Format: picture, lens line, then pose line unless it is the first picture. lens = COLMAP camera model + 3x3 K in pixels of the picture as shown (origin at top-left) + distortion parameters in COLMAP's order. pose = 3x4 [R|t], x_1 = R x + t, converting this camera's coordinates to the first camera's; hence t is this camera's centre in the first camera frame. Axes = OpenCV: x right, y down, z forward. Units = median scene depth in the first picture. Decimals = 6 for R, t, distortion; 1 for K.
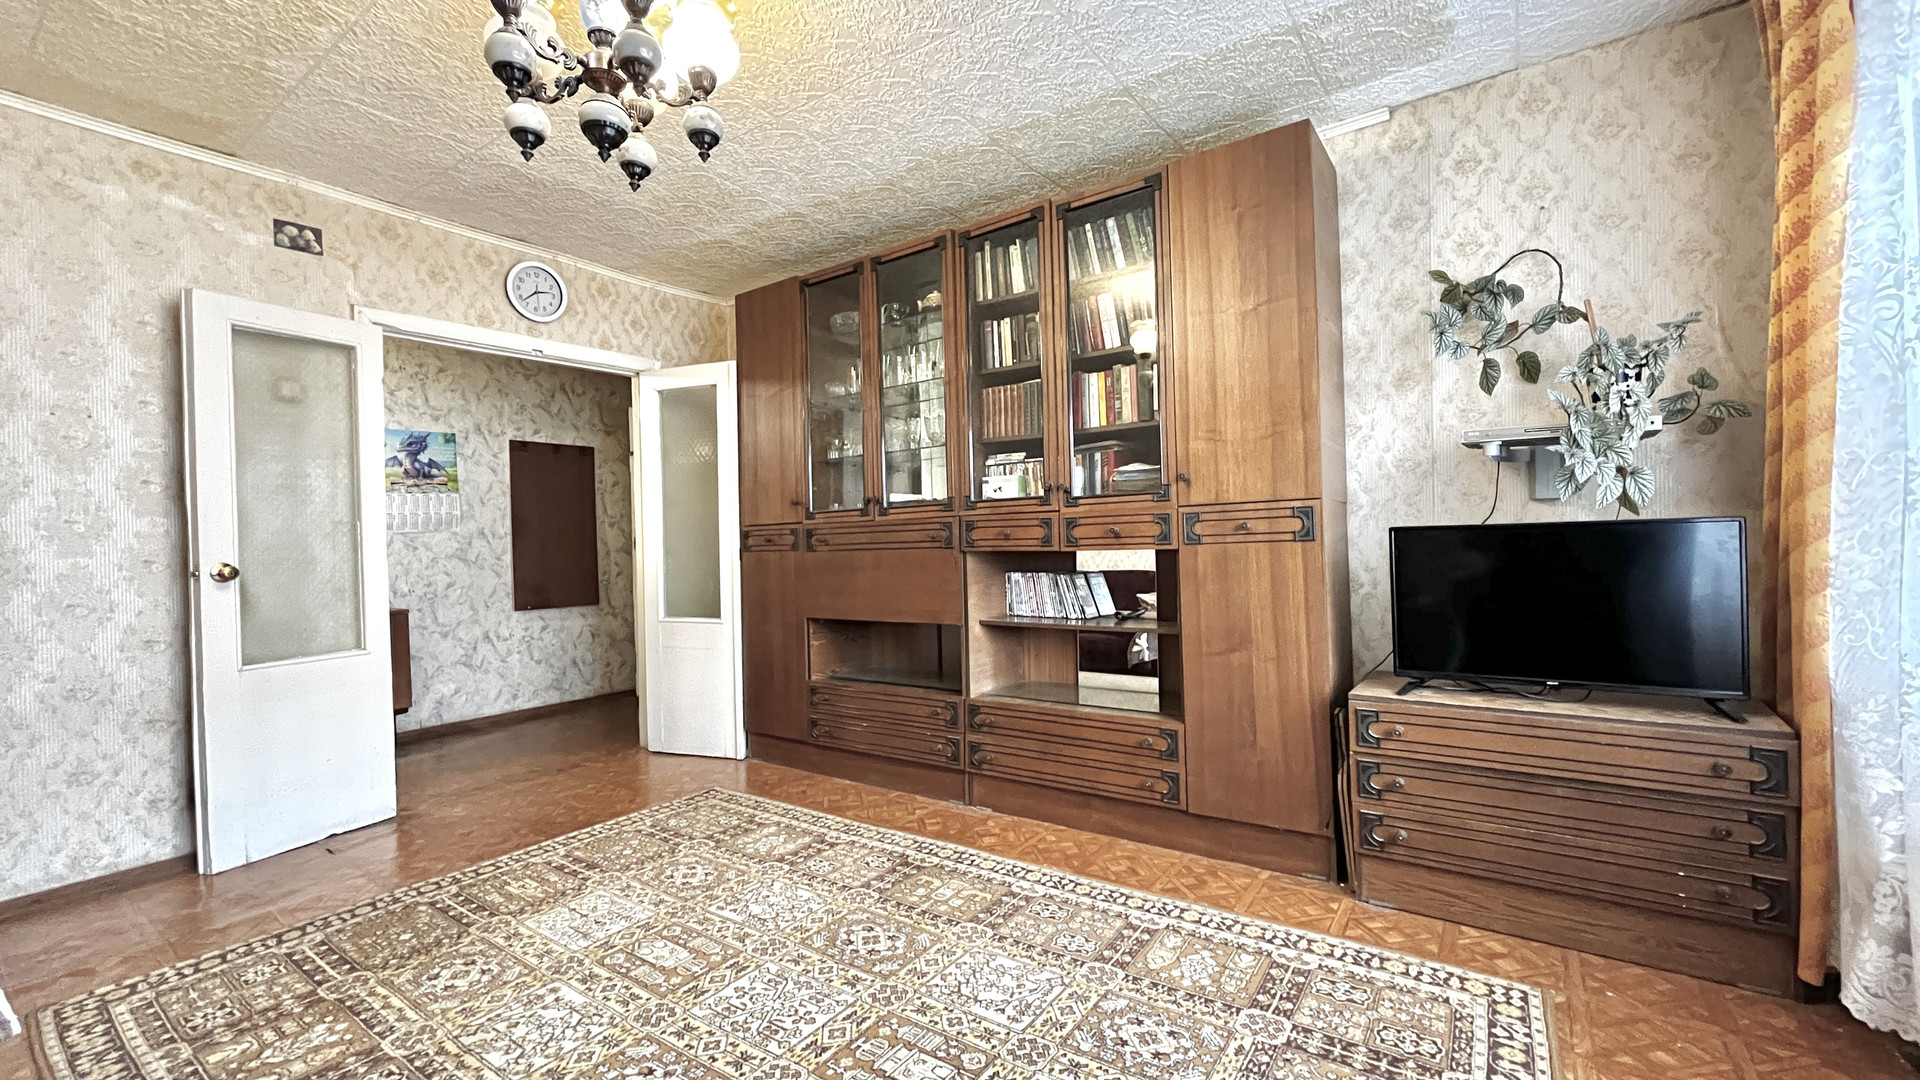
lens RADIAL K [[780.1, 0, 960.2], [0, 780.1, 538.2], [0, 0, 1]] dist [-0.002223, 0.000328]
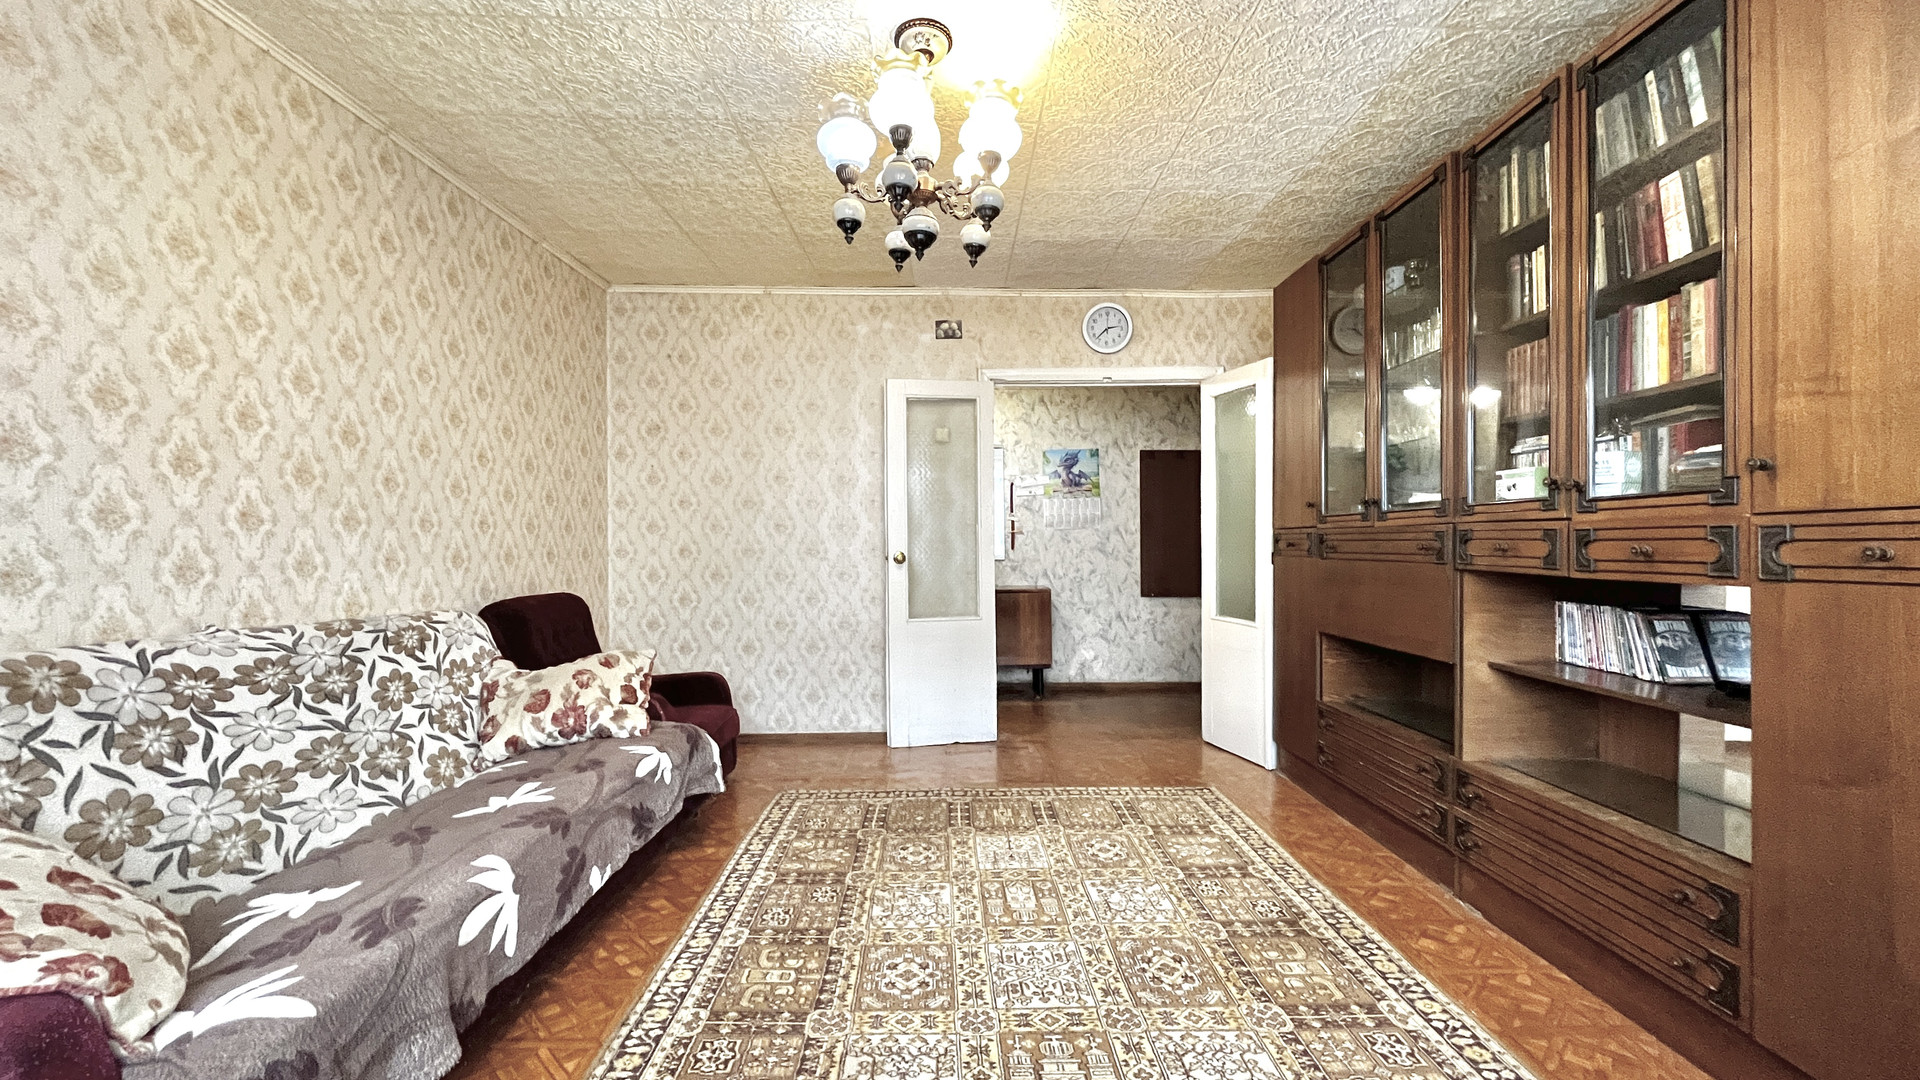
lens RADIAL K [[780.1, 0, 960.2], [0, 780.1, 538.2], [0, 0, 1]] dist [-0.002223, 0.000328]
pose [[0.589627, 0.022024, -0.807375, 0.397213], [-0.010158, 0.999751, 0.019854, -0.028040], [0.807612, -0.003505, 0.589704, 0.177407]]
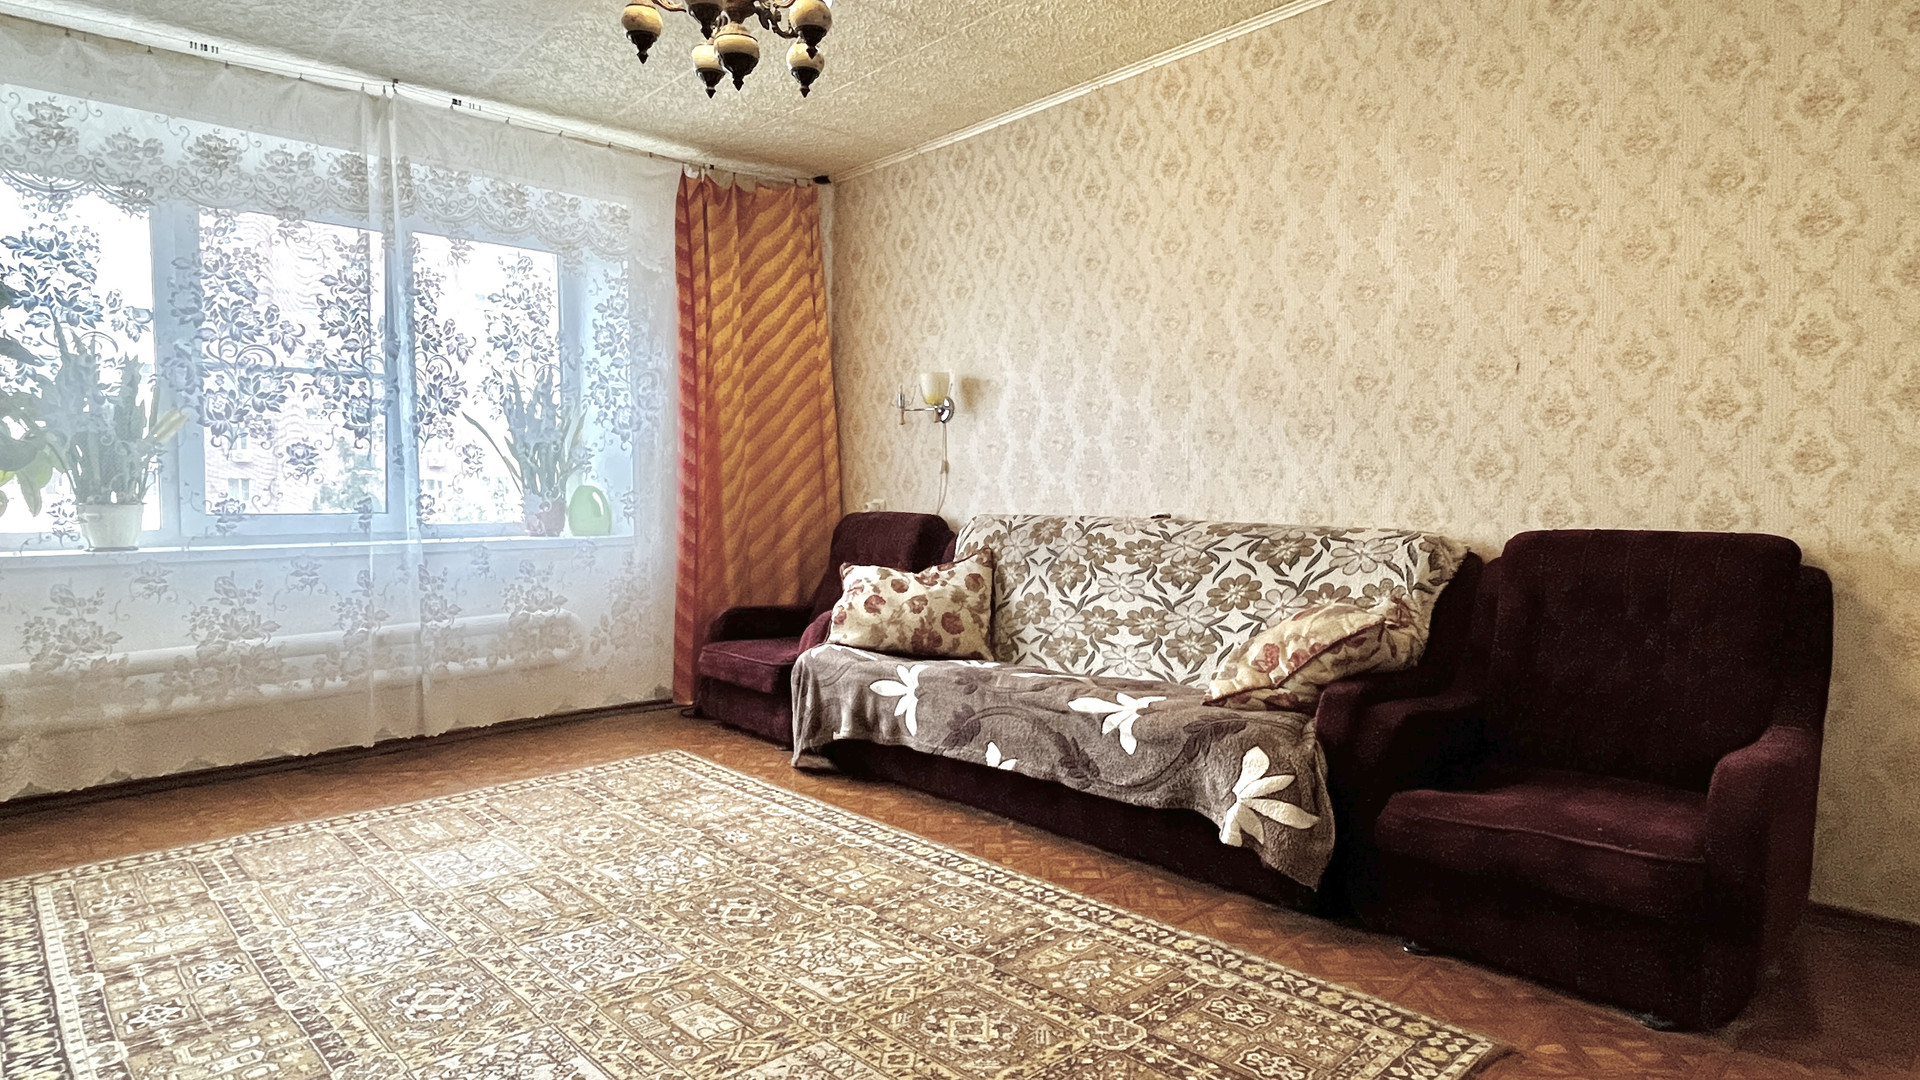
lens RADIAL K [[1049.7, 0, 958.1], [0, 1049.7, 536.2], [0, 0, 1]] dist [-0.001775, 0.000354]
pose [[-0.979226, 0.025650, 0.201144, -0.630362], [0.032118, 0.999065, 0.028956, 0.056423], [-0.200213, 0.034815, -0.979134, 1.456434]]
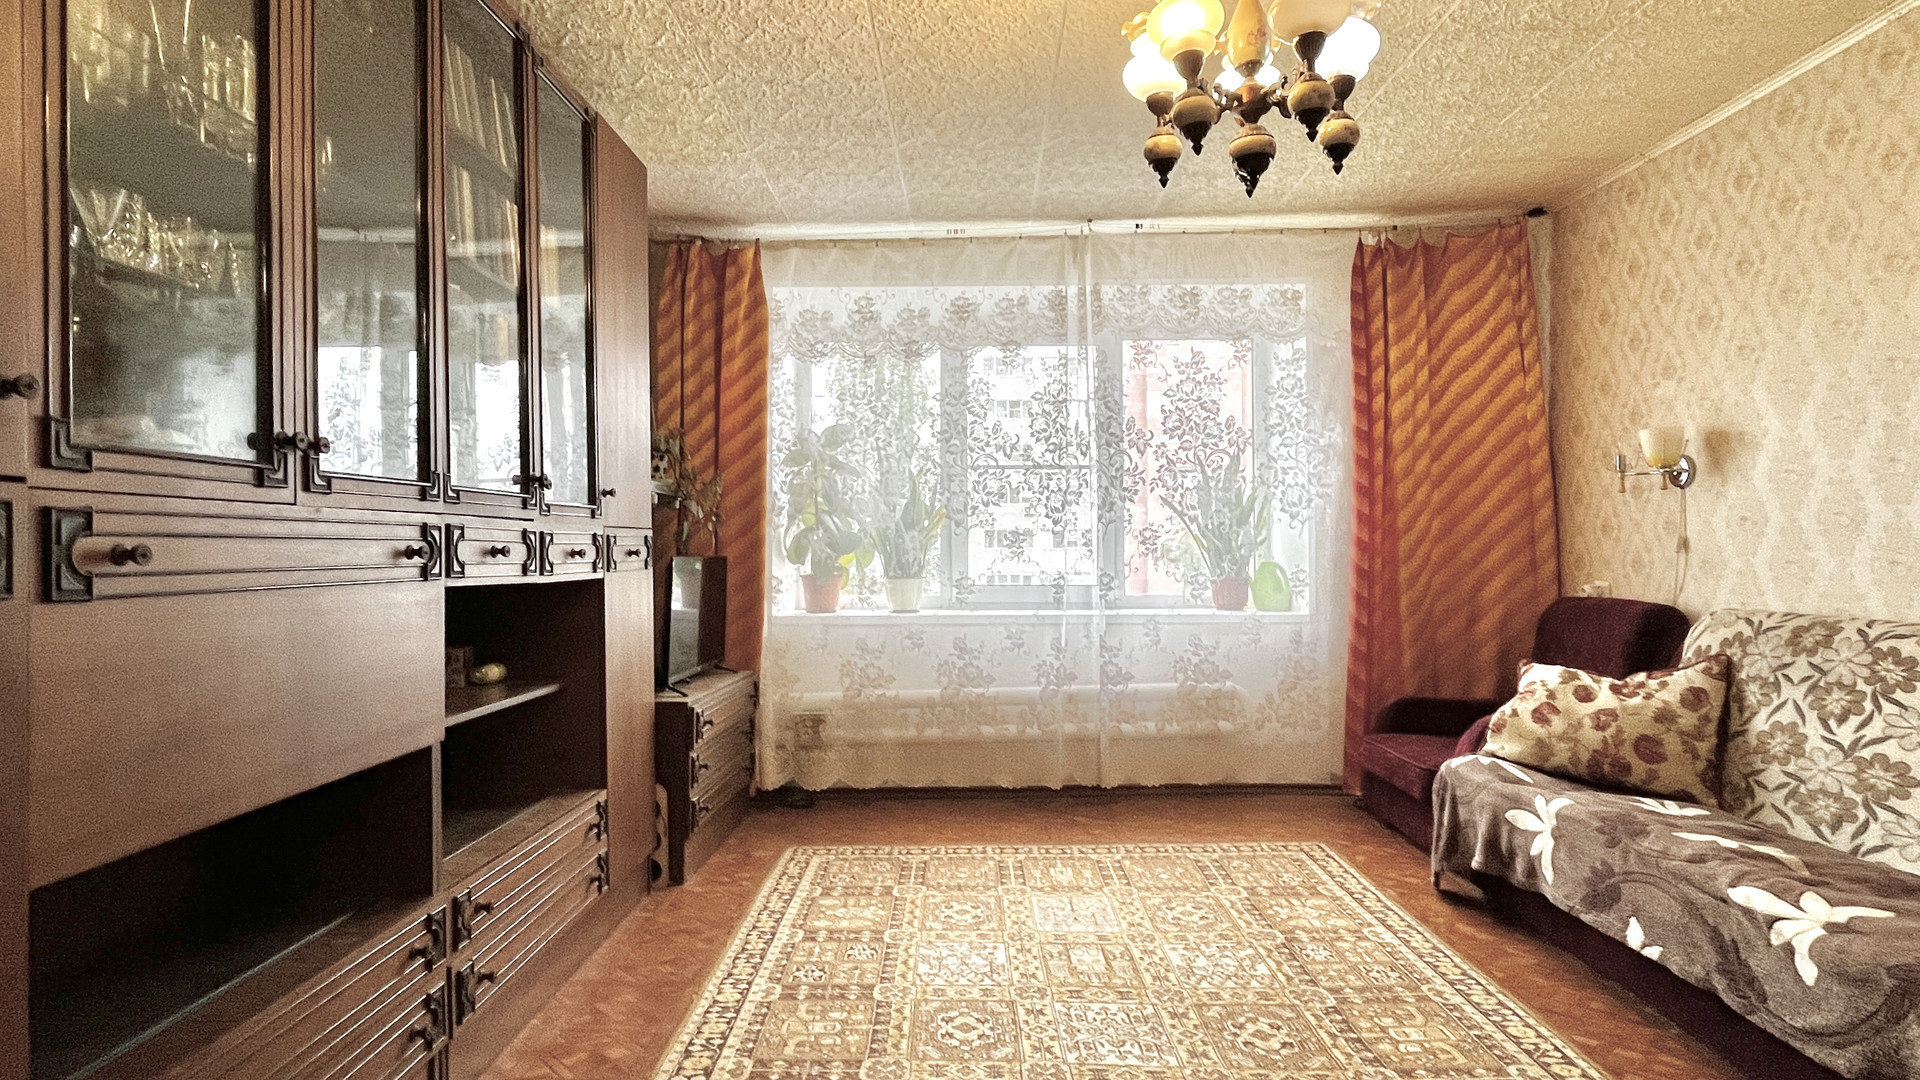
lens RADIAL K [[1047.8, 0, 955.1], [0, 1047.8, 538.1], [0, 0, 1]] dist [-0.001769, -0.001549]
pose [[-0.568034, 0.039707, 0.822046, -0.843437], [0.016102, 0.999180, -0.037136, 0.019063], [-0.822847, -0.007858, -0.568208, 1.312704]]
